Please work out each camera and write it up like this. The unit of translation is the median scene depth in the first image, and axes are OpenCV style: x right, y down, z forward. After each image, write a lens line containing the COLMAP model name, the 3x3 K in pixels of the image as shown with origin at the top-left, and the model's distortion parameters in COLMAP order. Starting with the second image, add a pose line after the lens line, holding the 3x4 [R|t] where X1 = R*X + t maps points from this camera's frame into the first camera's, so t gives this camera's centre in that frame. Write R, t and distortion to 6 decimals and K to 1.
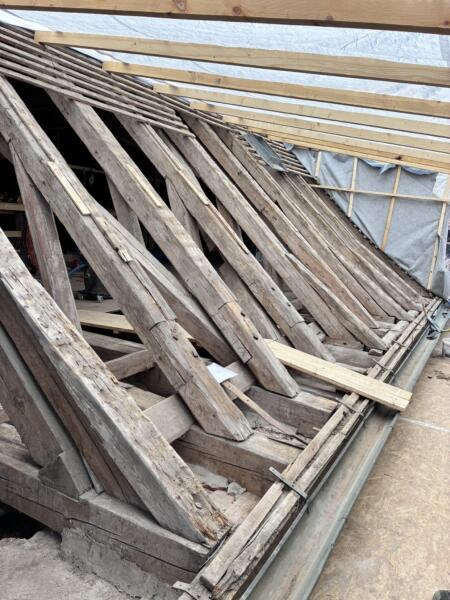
lens RADIAL K [[450.3, 0, 225.0], [0, 450.3, 300.0], [0, 0, 1]] dist [0.041269, -0.065072]
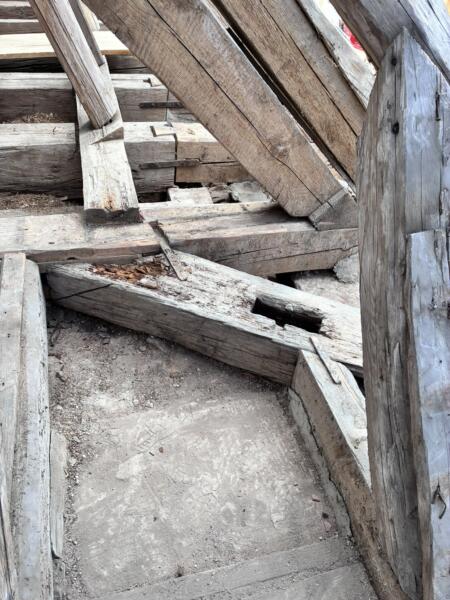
lens RADIAL K [[450.3, 0, 225.0], [0, 450.3, 300.0], [0, 0, 1]] dist [0.041269, -0.065072]
pose [[0.705295, -0.467151, 0.533225, -0.342570], [0.075241, 0.797251, 0.598940, -0.011725], [-0.704910, -0.382309, 0.597446, 0.172130]]
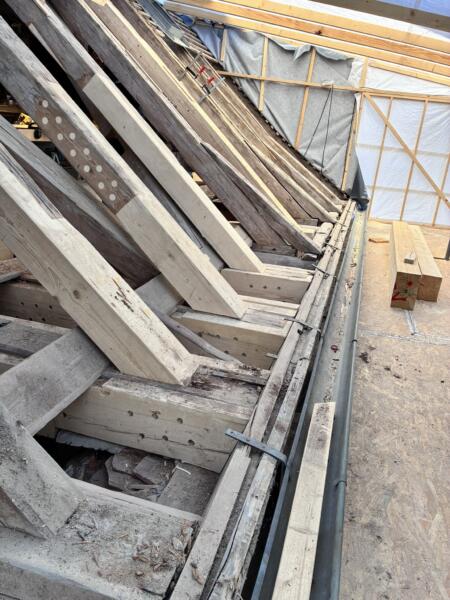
lens RADIAL K [[450.3, 0, 225.0], [0, 450.3, 300.0], [0, 0, 1]] dist [0.041269, -0.065072]
pose [[0.975263, -0.078357, 0.206695, -0.010552], [0.039586, 0.981859, 0.185432, 0.021018], [-0.217476, -0.172663, 0.960673, 0.129703]]
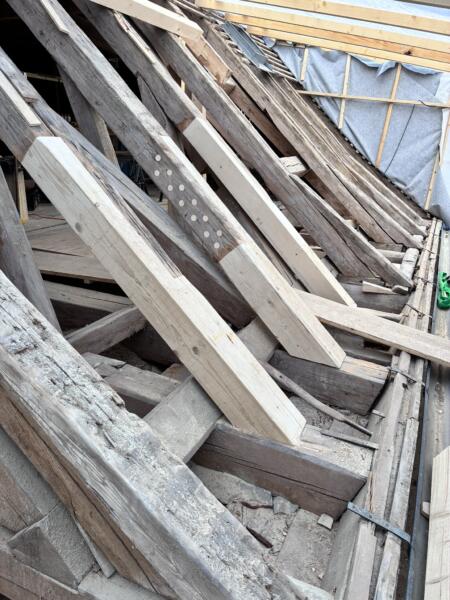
lens RADIAL K [[453.1, 0, 225.0], [0, 453.1, 300.0], [0, 0, 1]] dist [0.023216, -0.007283]
pose [[0.996000, -0.049084, 0.074668, -0.043810], [0.035883, 0.984990, 0.168841, -0.017595], [-0.081835, -0.165486, 0.982811, 0.128445]]
